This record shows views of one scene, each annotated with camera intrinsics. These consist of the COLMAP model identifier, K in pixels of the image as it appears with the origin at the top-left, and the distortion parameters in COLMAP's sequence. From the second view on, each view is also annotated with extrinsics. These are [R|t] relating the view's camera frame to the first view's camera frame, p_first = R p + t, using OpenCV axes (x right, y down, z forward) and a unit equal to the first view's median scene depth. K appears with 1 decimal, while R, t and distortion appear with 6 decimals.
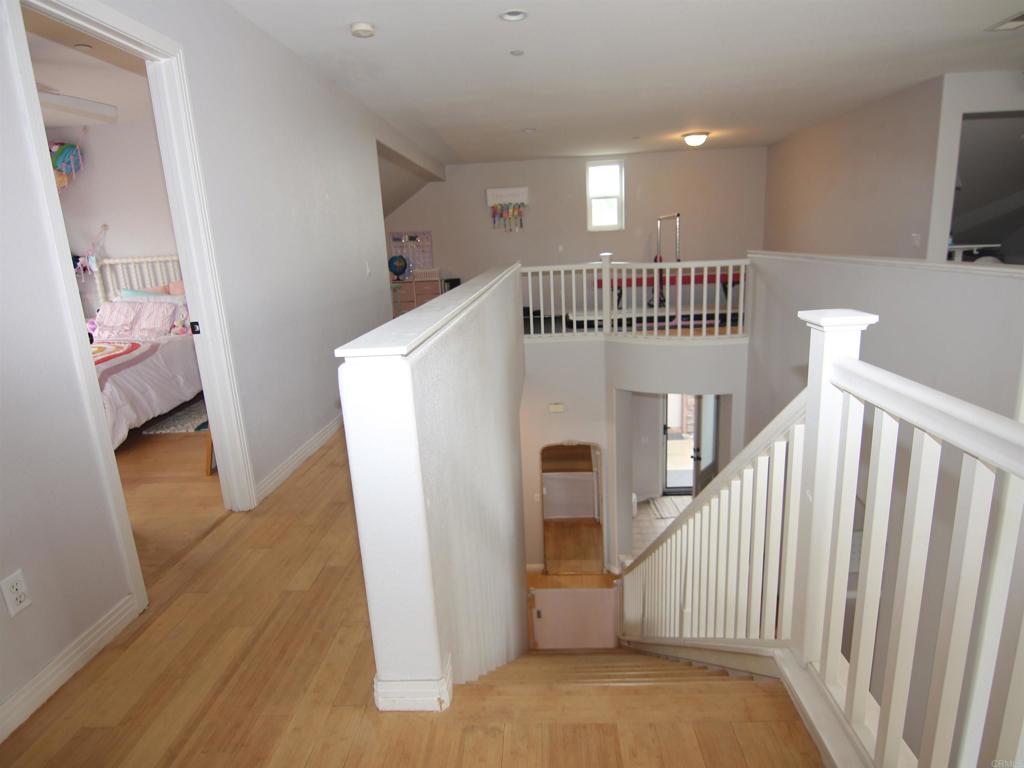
lens RADIAL K [[586.2, 0, 513.9], [0, 586.2, 383.2], [0, 0, 1]] dist [0.003566, -0.022808]
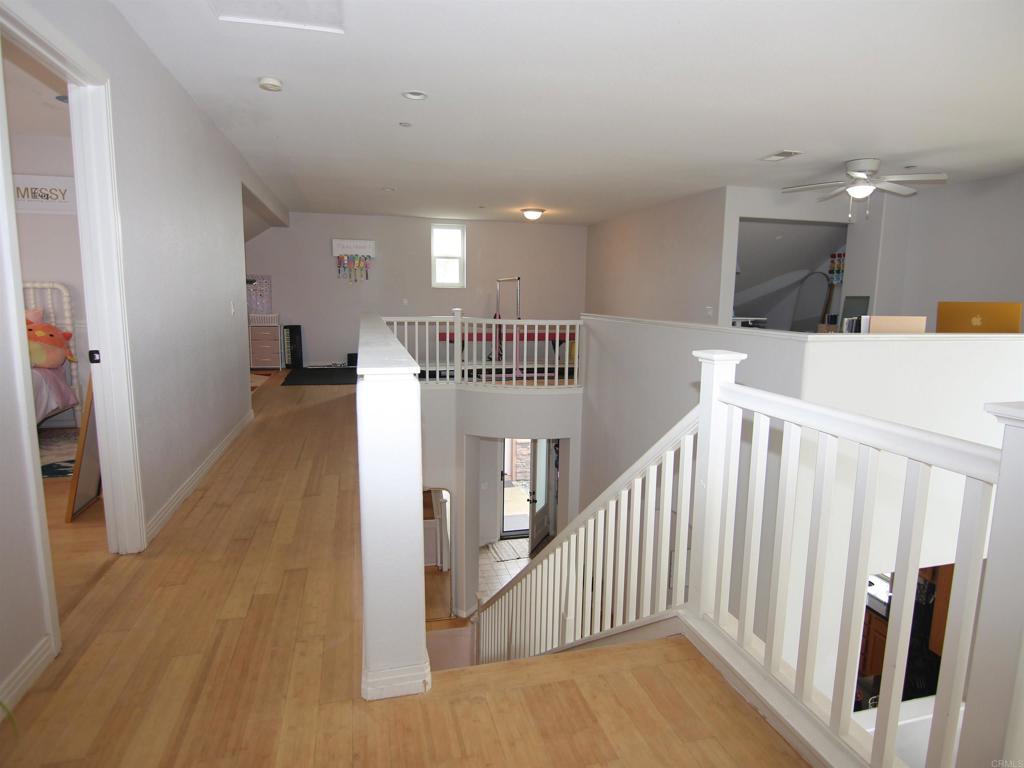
lens RADIAL K [[590.0, 0, 511.4], [0, 590.0, 381.2], [0, 0, 1]] dist [0.004675, -0.019978]
pose [[0.951829, 0.020927, 0.305915, -0.085500], [0.009418, 0.995203, -0.097382, 0.019999], [-0.306486, 0.095572, 0.947065, -0.047890]]
